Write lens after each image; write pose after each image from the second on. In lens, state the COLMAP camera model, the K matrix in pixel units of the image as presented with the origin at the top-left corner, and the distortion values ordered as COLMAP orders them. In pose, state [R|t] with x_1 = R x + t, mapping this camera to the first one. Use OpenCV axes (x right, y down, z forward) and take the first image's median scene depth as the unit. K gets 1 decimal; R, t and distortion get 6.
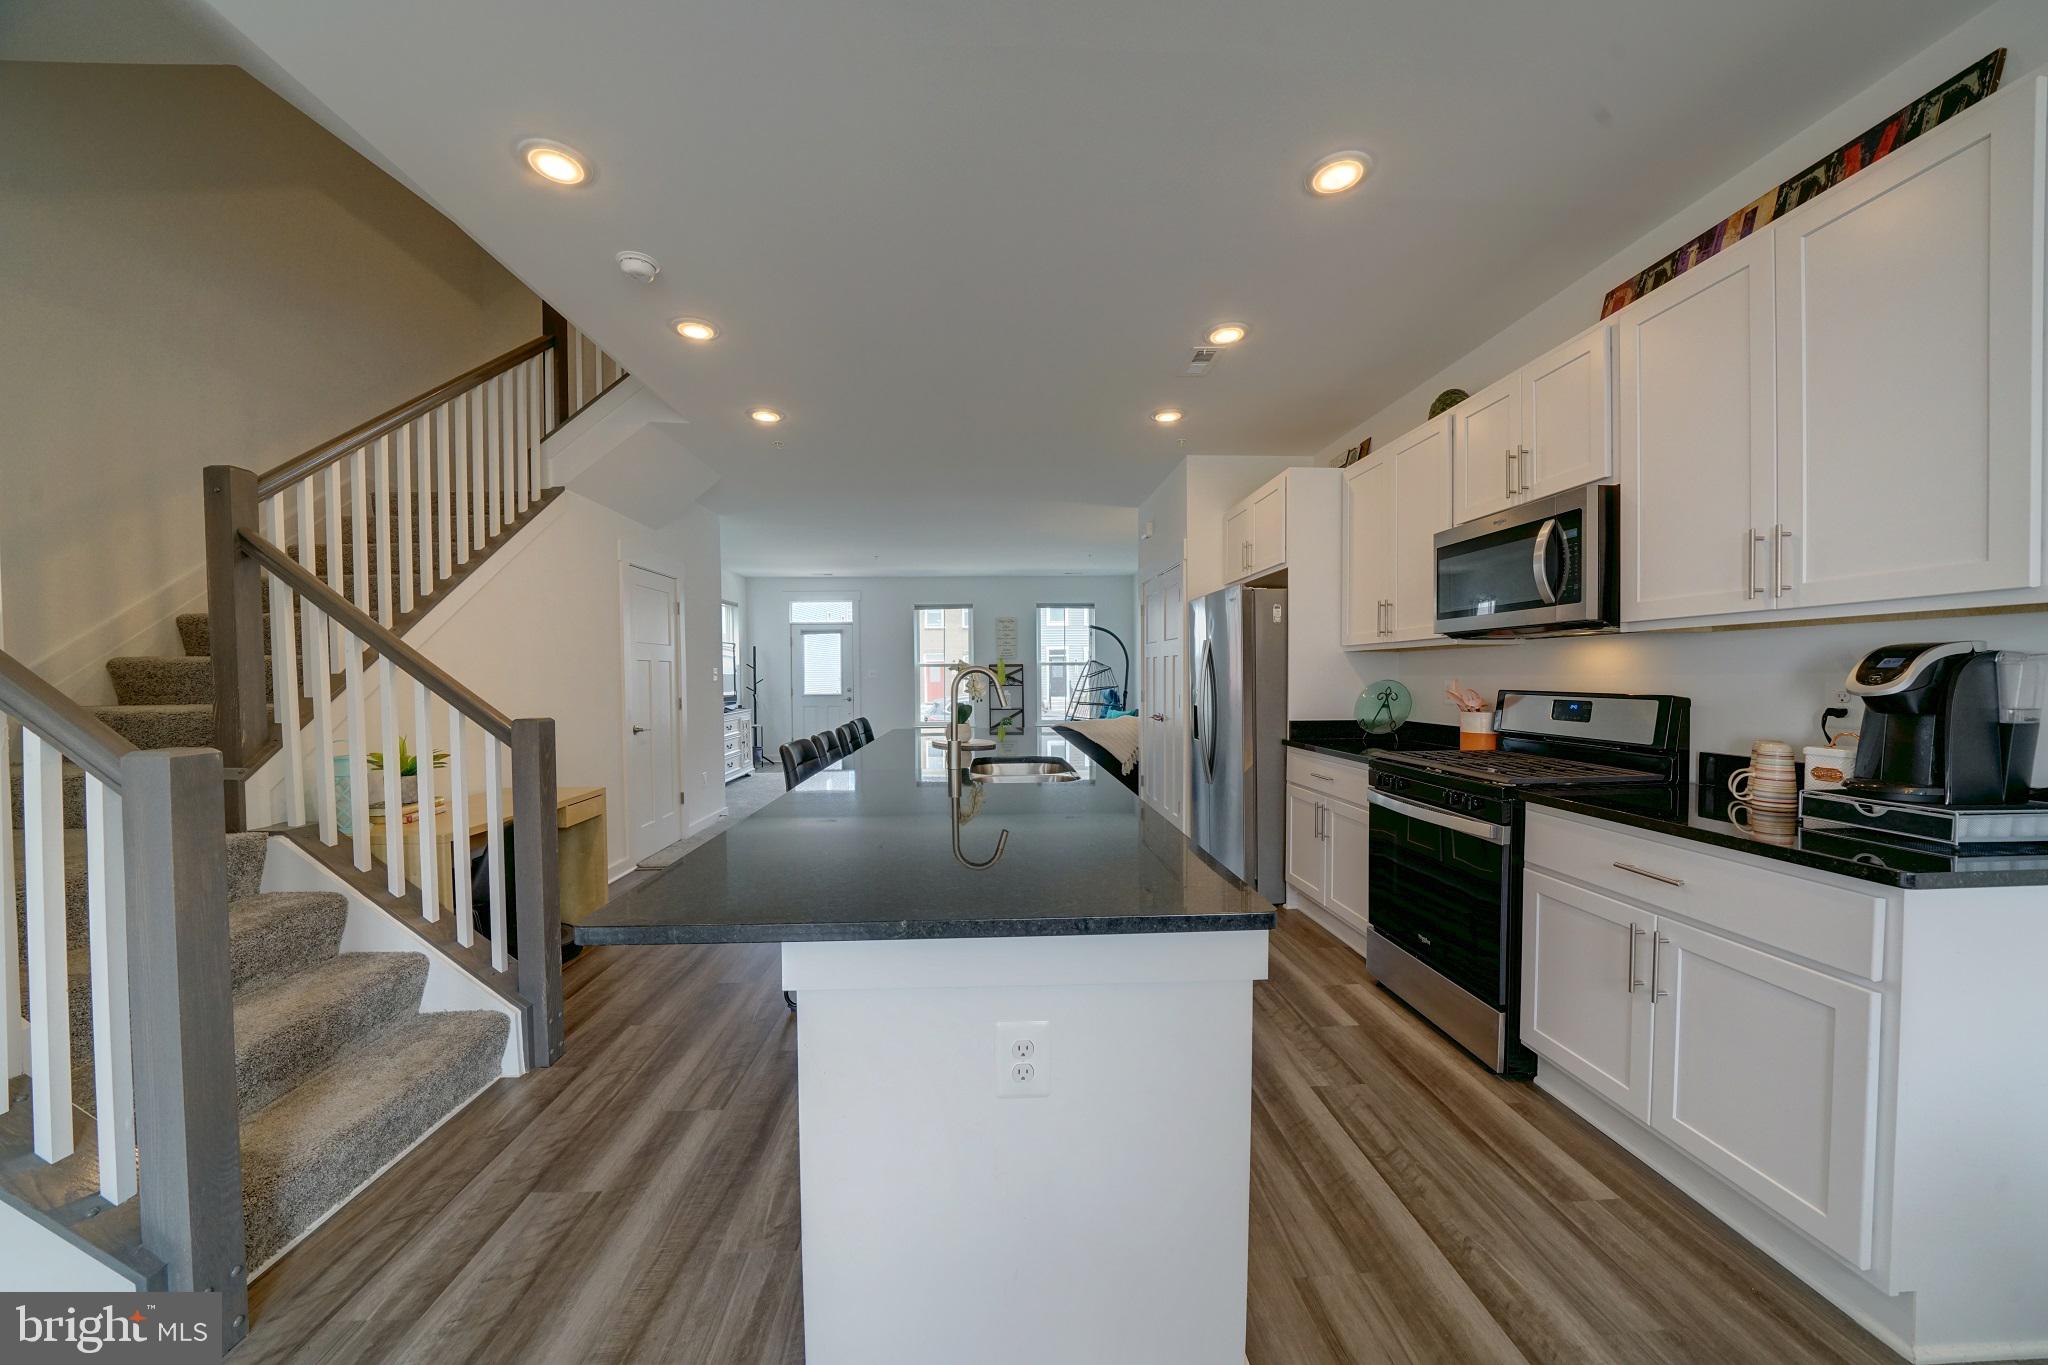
lens RADIAL K [[707.9, 0, 1018.0], [0, 707.9, 690.5], [0, 0, 1]] dist [-0.021287, 0.000320]
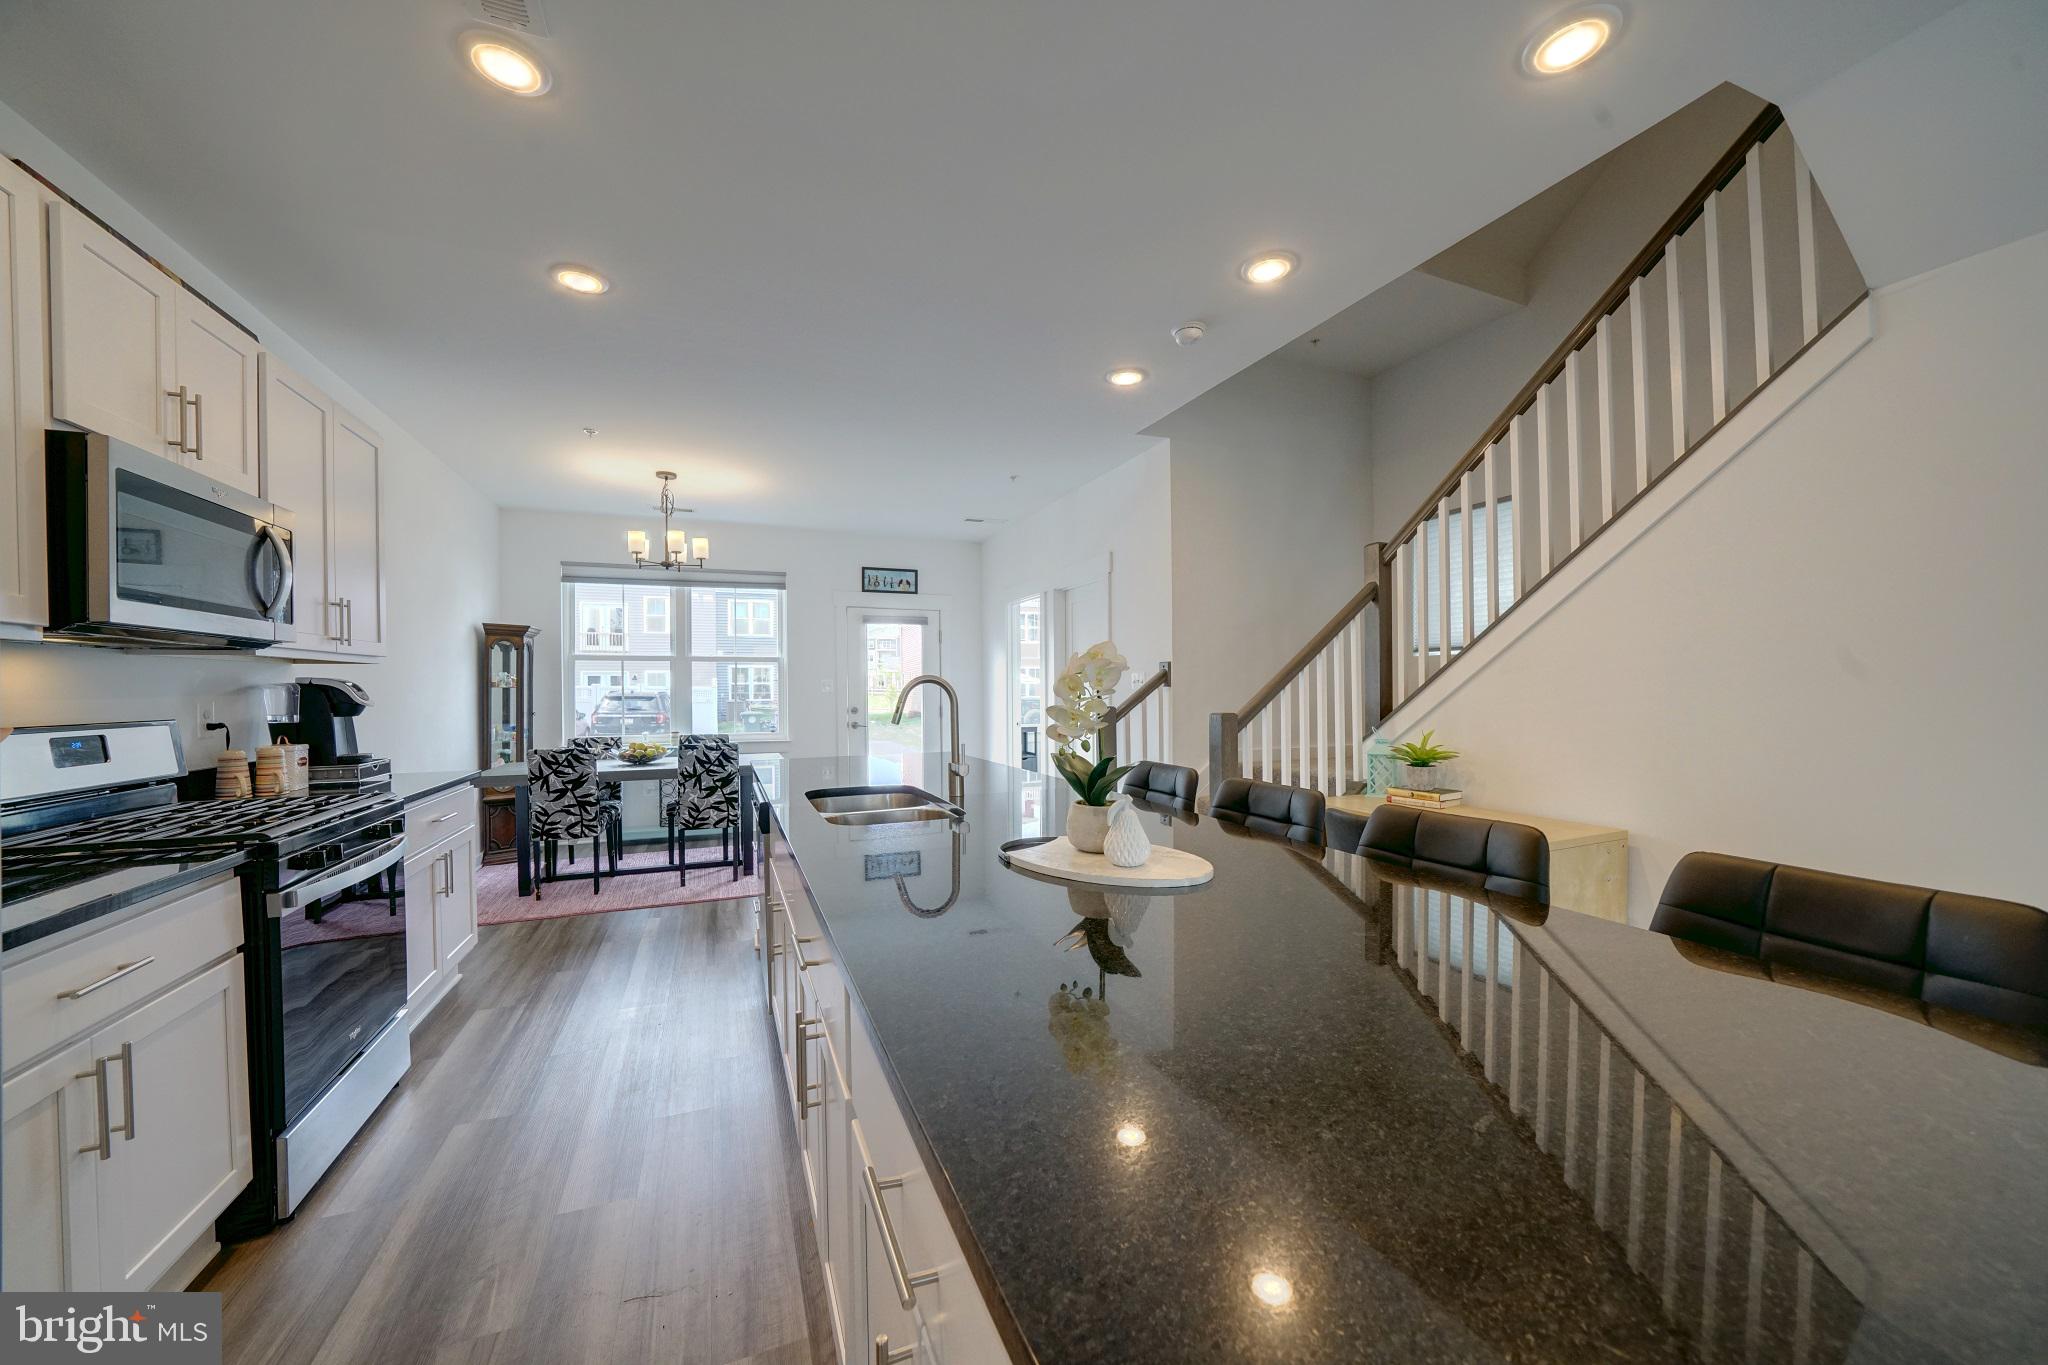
lens RADIAL K [[715.3, 0, 1016.9], [0, 715.3, 691.8], [0, 0, 1]] dist [-0.020556, -0.000255]
pose [[-0.940407, 0.018954, -0.339521, 0.143995], [0.009165, 0.999495, 0.030411, -0.043988], [0.339926, 0.025487, -0.940107, 2.013957]]
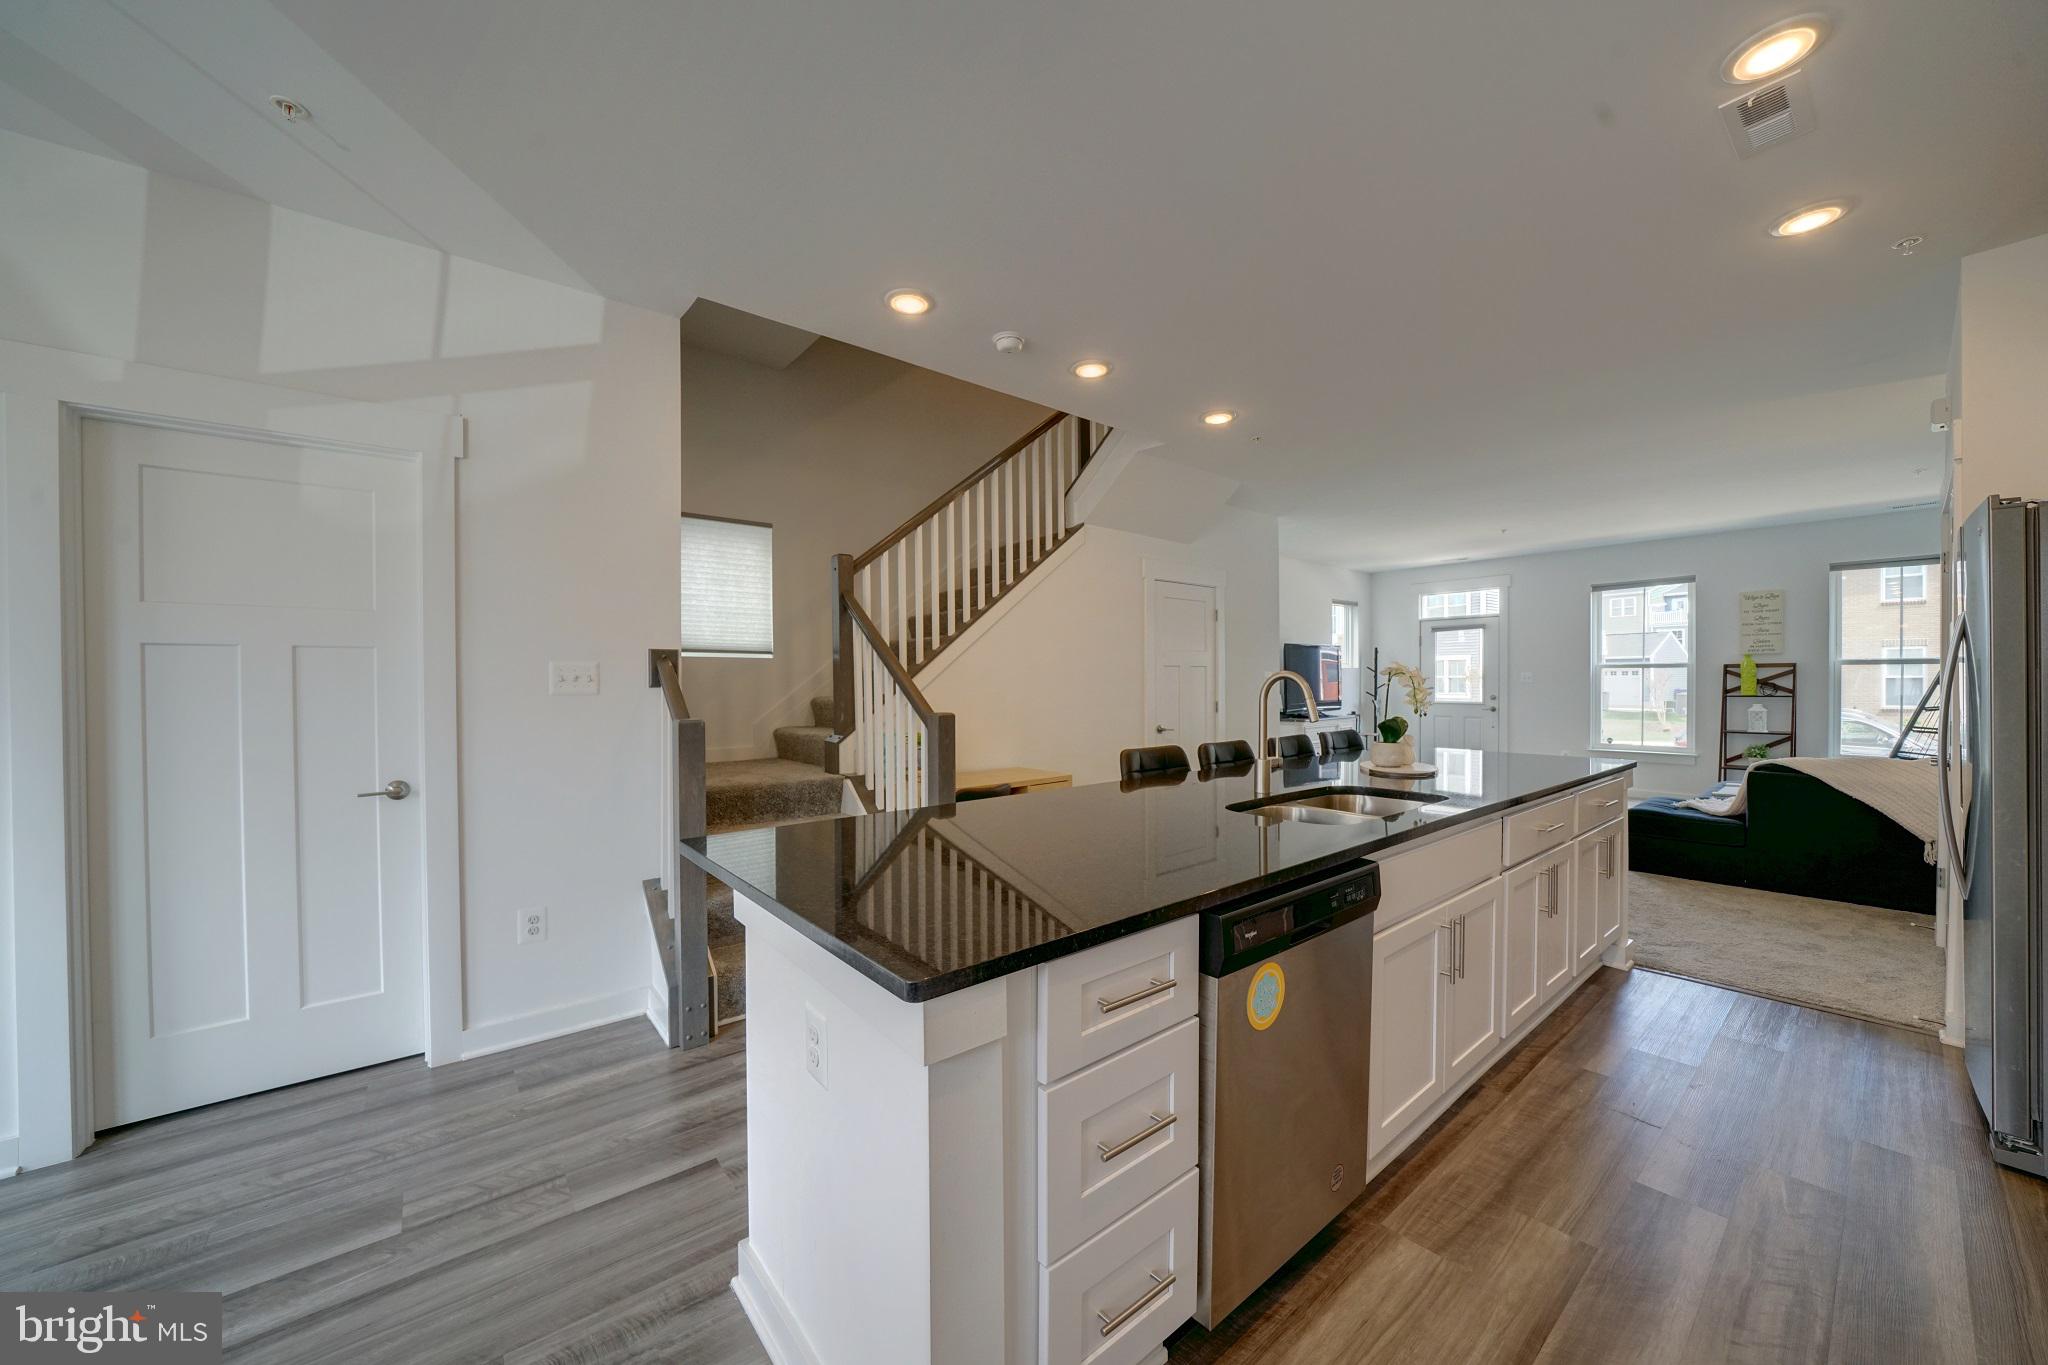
lens RADIAL K [[737.5, 0, 1016.2], [0, 737.5, 690.7], [0, 0, 1]] dist [-0.023957, 0.003656]
pose [[0.590417, 0.014585, -0.806967, 0.489324], [-0.018494, 0.999819, 0.004539, -0.011491], [0.806887, 0.012245, 0.590579, 0.265687]]
